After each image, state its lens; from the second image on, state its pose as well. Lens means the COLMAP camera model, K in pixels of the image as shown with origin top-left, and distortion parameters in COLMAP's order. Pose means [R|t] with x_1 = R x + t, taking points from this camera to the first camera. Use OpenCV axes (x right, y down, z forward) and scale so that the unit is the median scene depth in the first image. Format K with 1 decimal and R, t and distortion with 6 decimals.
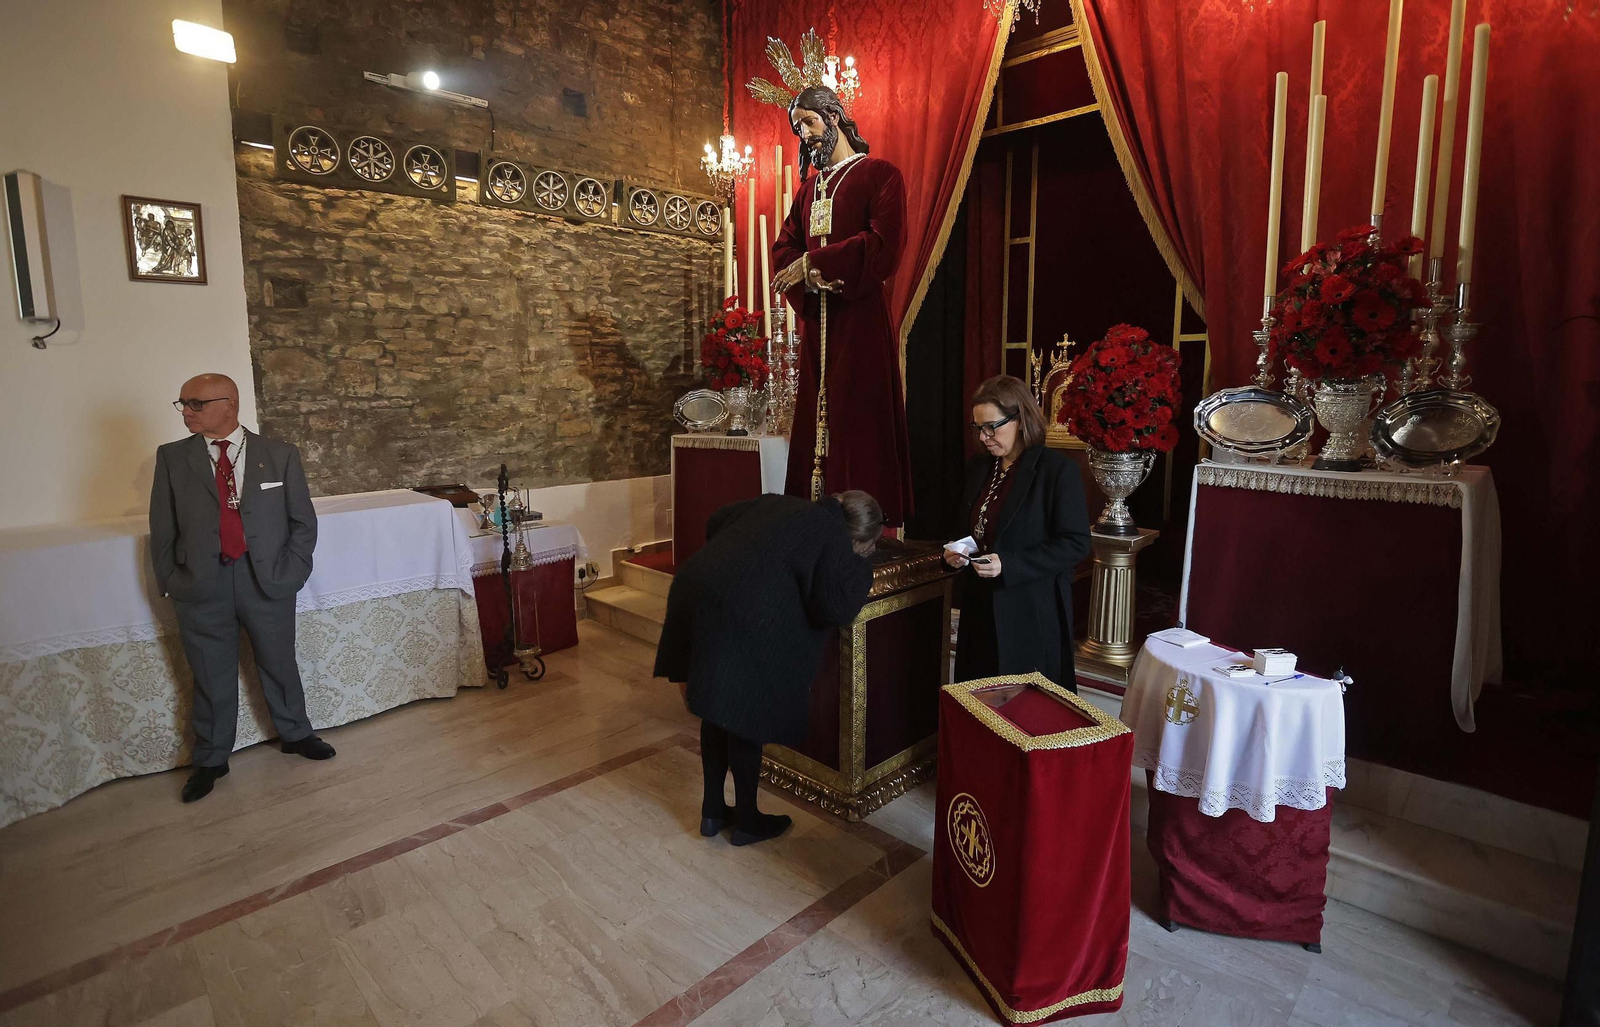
lens RADIAL K [[787.2, 0, 797.3], [0, 787.2, 492.8], [0, 0, 1]] dist [-0.058764, 0.021283]
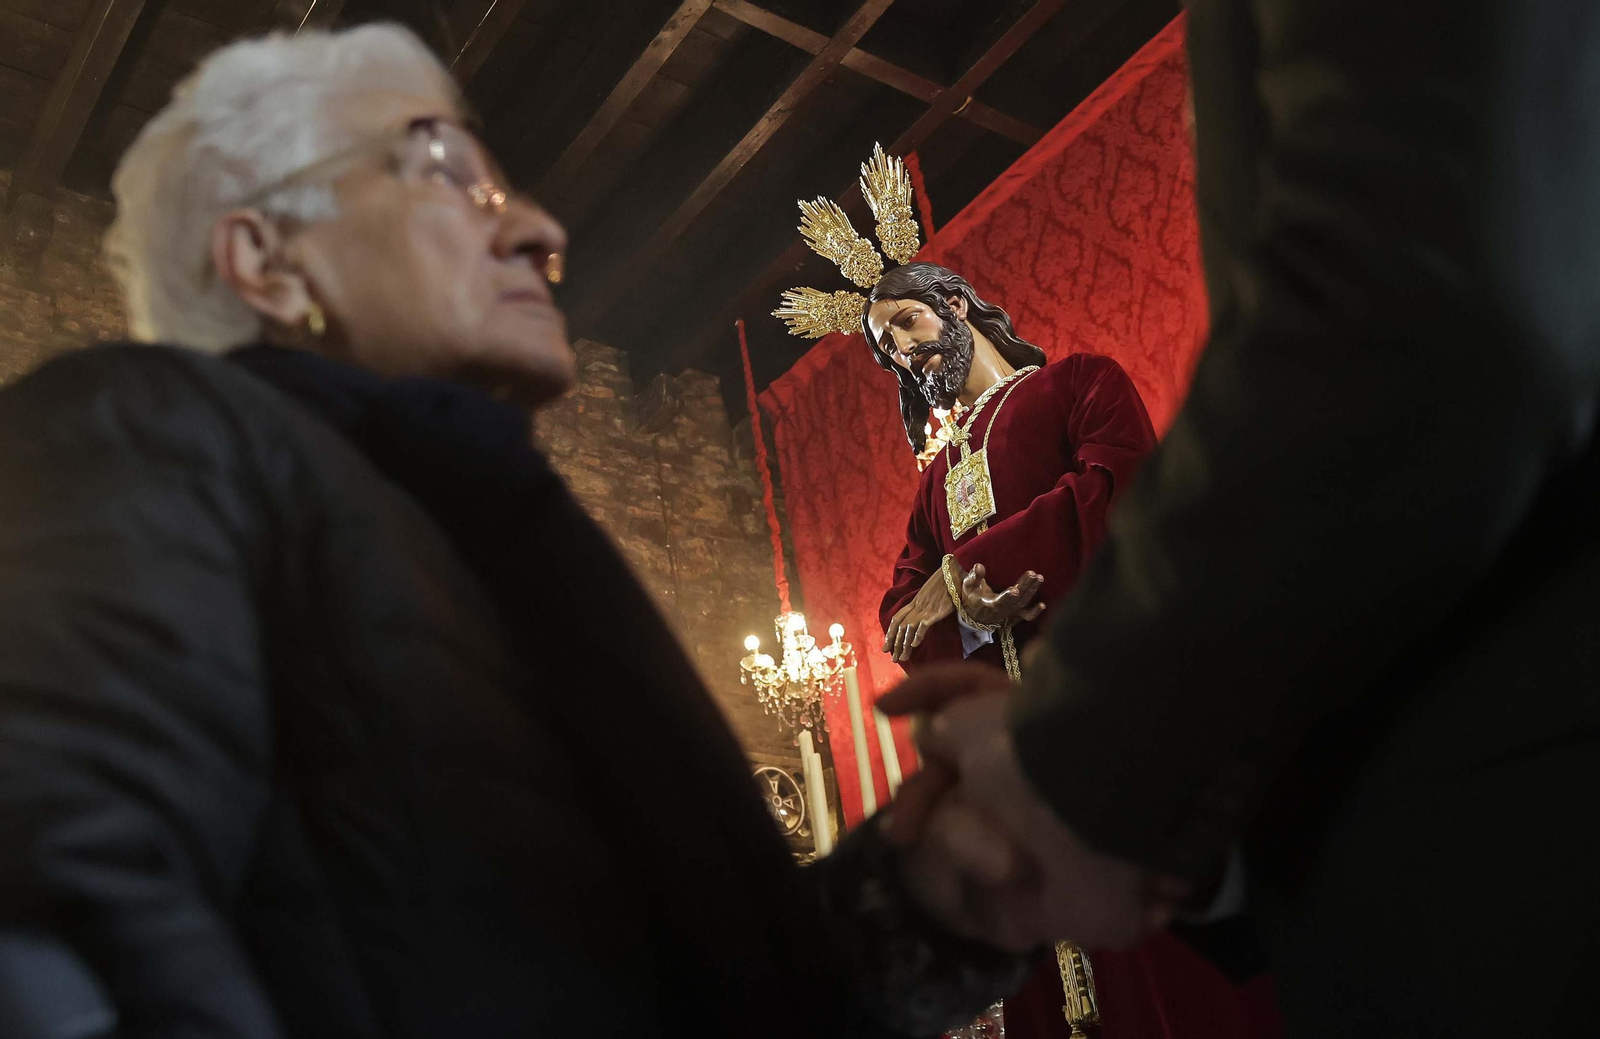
lens RADIAL K [[1775.4, 0, 801.4], [0, 1775.4, 568.3], [0, 0, 1]] dist [0.005659, 0.003335]
pose [[0.978523, -0.193162, -0.071984, 0.001032], [0.116556, 0.806471, -0.579672, 0.168931], [0.170023, 0.558832, 0.811664, 0.119896]]
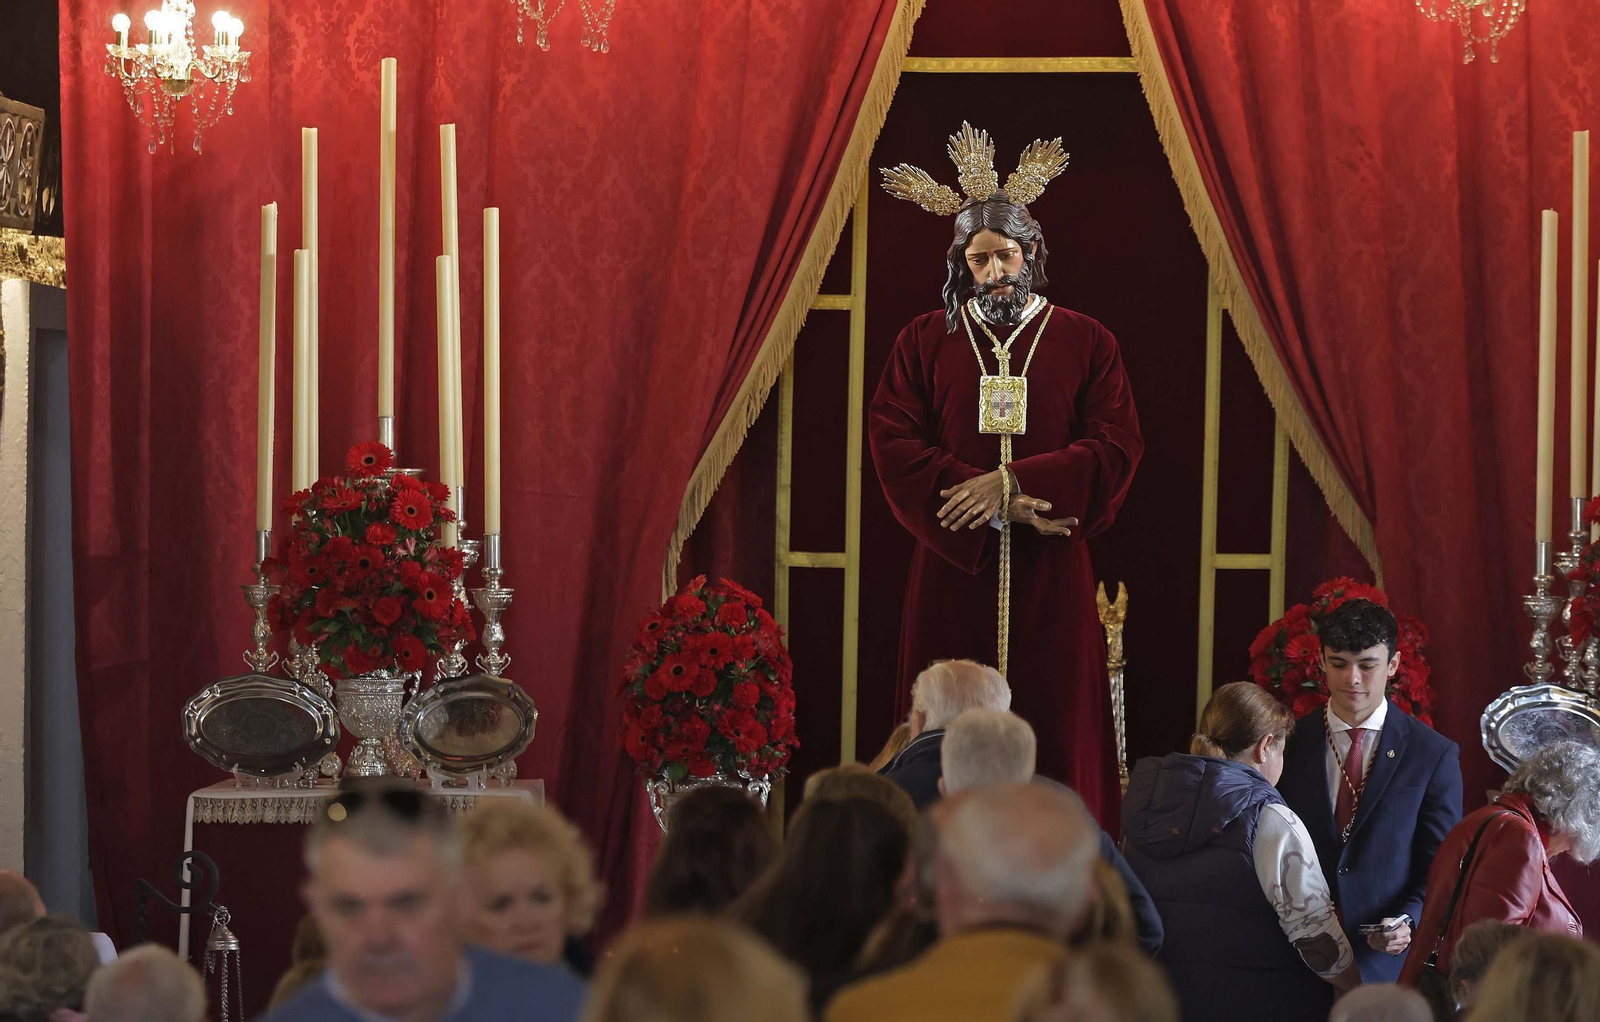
lens RADIAL K [[7160.4, 0, 800.0], [0, 7160.4, 511.0], [0, 0, 1]] dist [-0.040348, 1.198934]
pose [[0.754391, 0.014459, 0.656267, -2.394699], [0.072528, 0.991800, -0.105223, 0.191410], [-0.652407, 0.126977, 0.747156, -1.940241]]
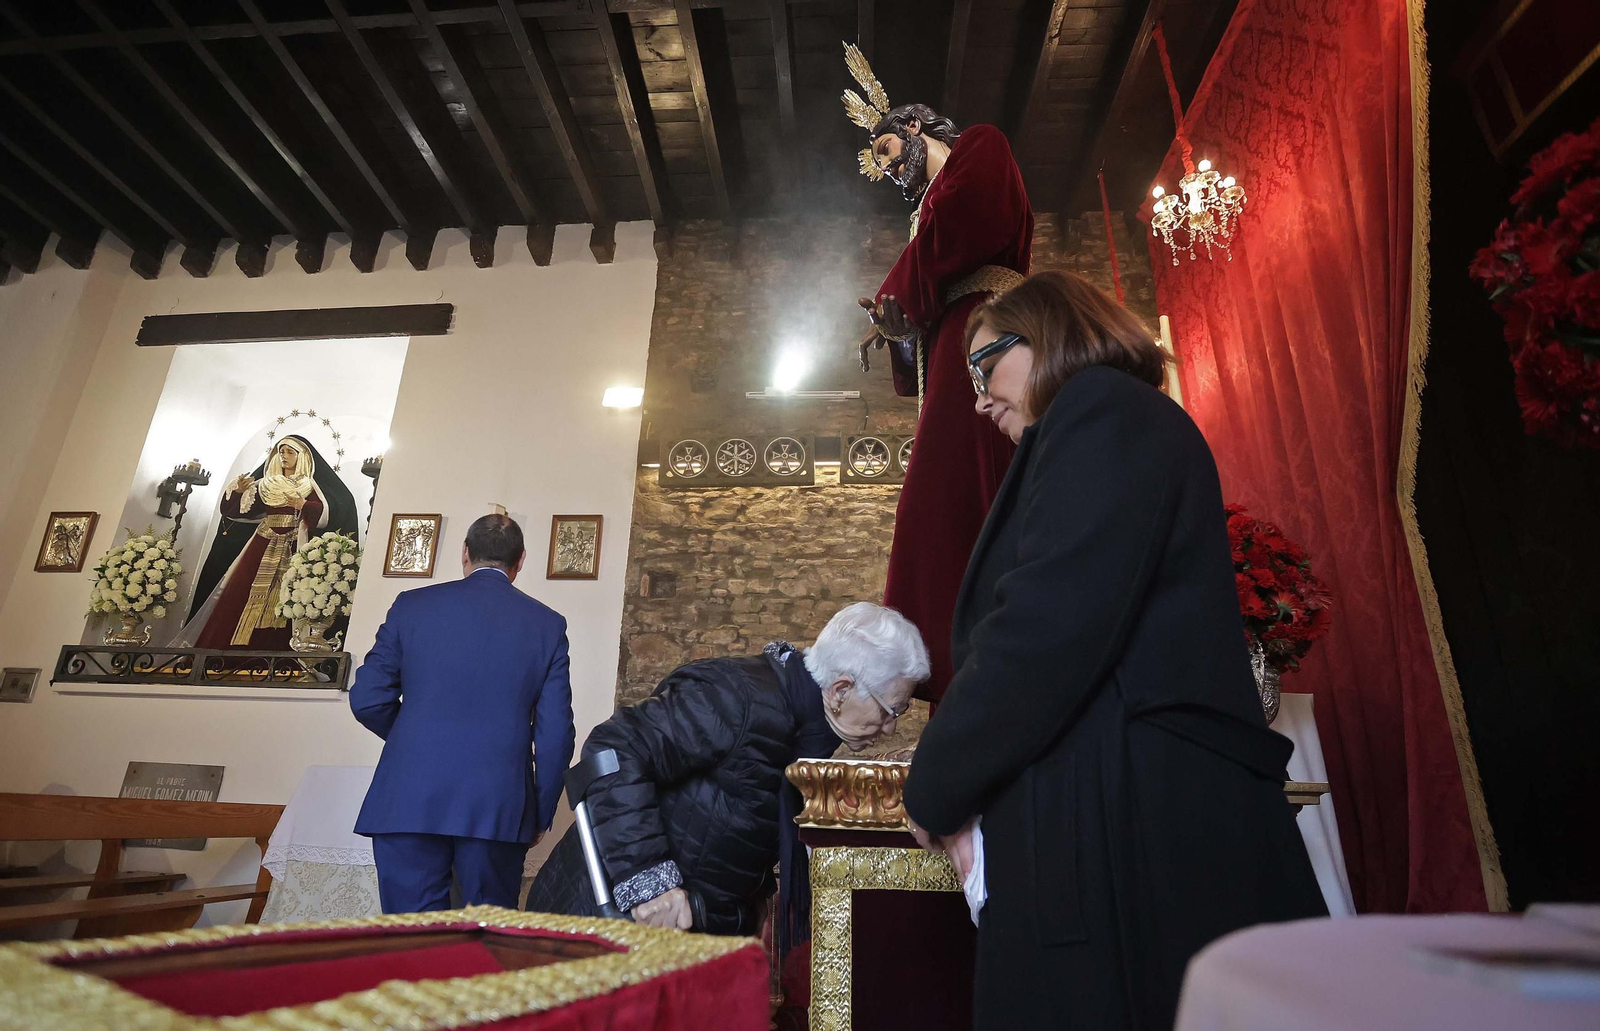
lens RADIAL K [[822.1, 0, 773.6], [0, 822.1, 517.6], [0, 0, 1]] dist [-0.066774, 0.026149]
pose [[0.646408, -0.242307, -0.723494, 0.262325], [-0.138190, 0.895371, -0.423337, 0.108418], [0.750373, 0.373629, 0.545291, 0.399086]]
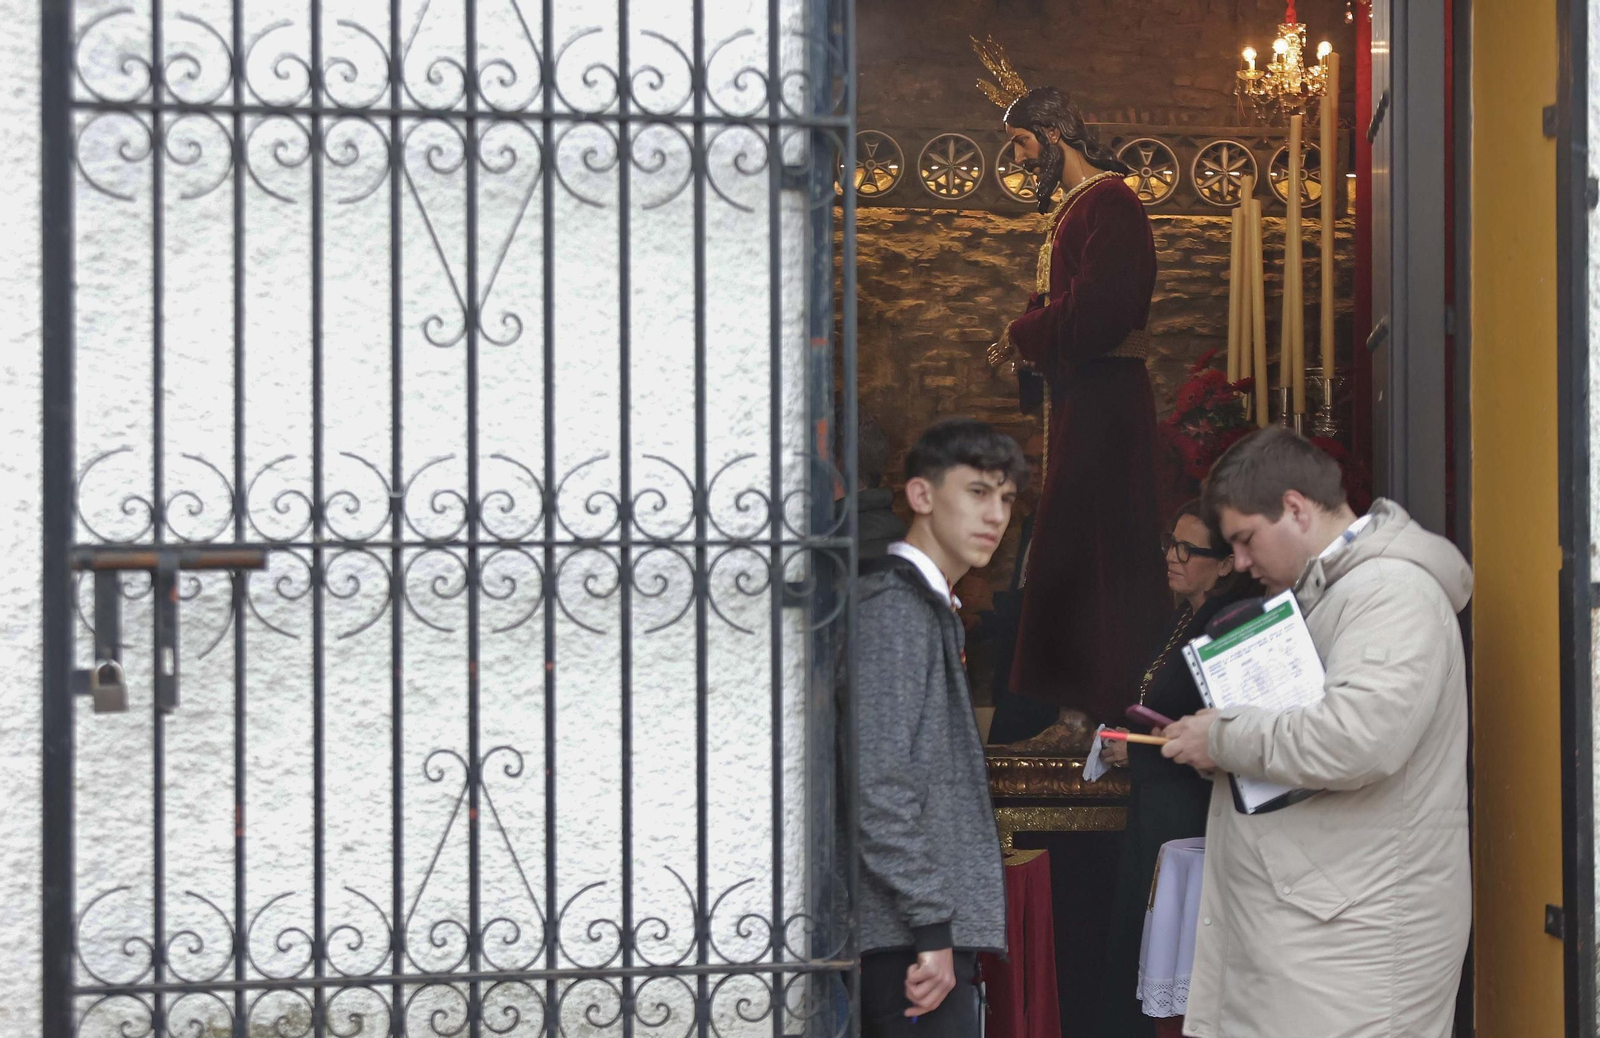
lens RADIAL K [[3296.9, 0, 800.0], [0, 3296.9, 519.0], [0, 0, 1]] dist [0.019027, 0.063452]
pose [[0.803545, -0.001193, -0.595243, 1.050091], [-0.089002, 0.988516, -0.122129, 0.163650], [0.588553, 0.151114, 0.794210, -0.939669]]
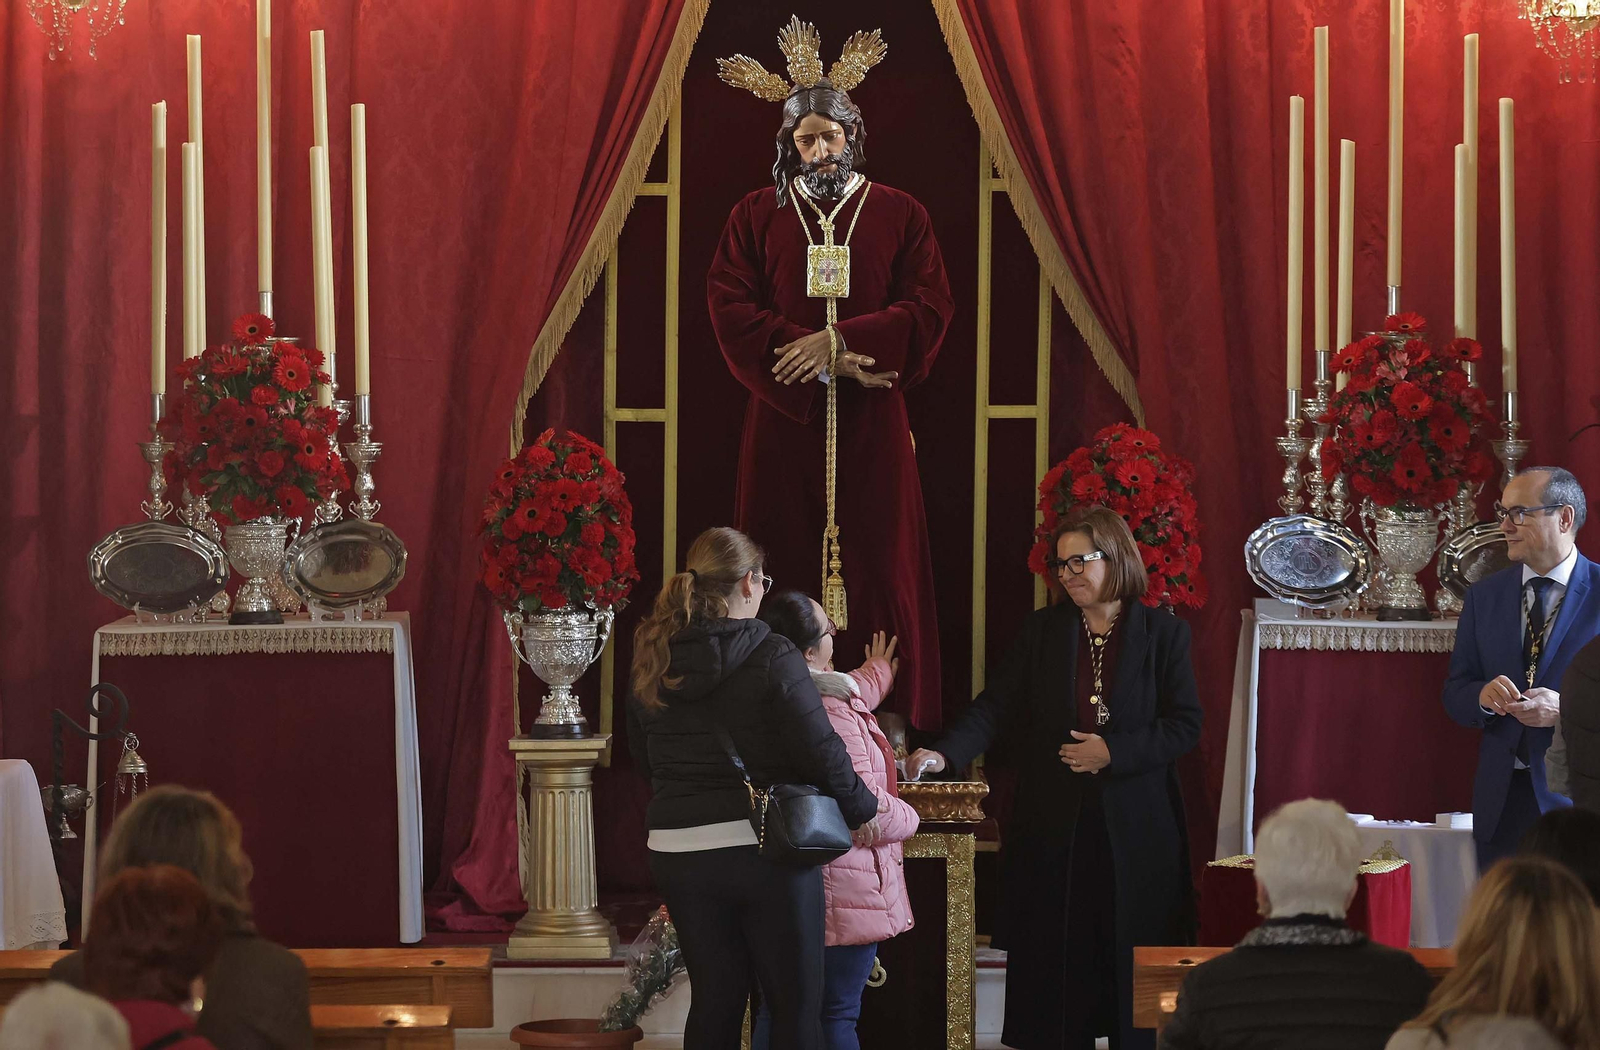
lens RADIAL K [[5334.3, 0, 800.0], [0, 5334.3, 525.0], [0, 0, 1]] dist [0.028773, -0.019439]
pose [[0.717201, -0.012229, 0.696759, -2.053665], [0.090377, 0.993034, -0.075600, 0.133086], [-0.690981, 0.117191, 0.713310, -1.431900]]
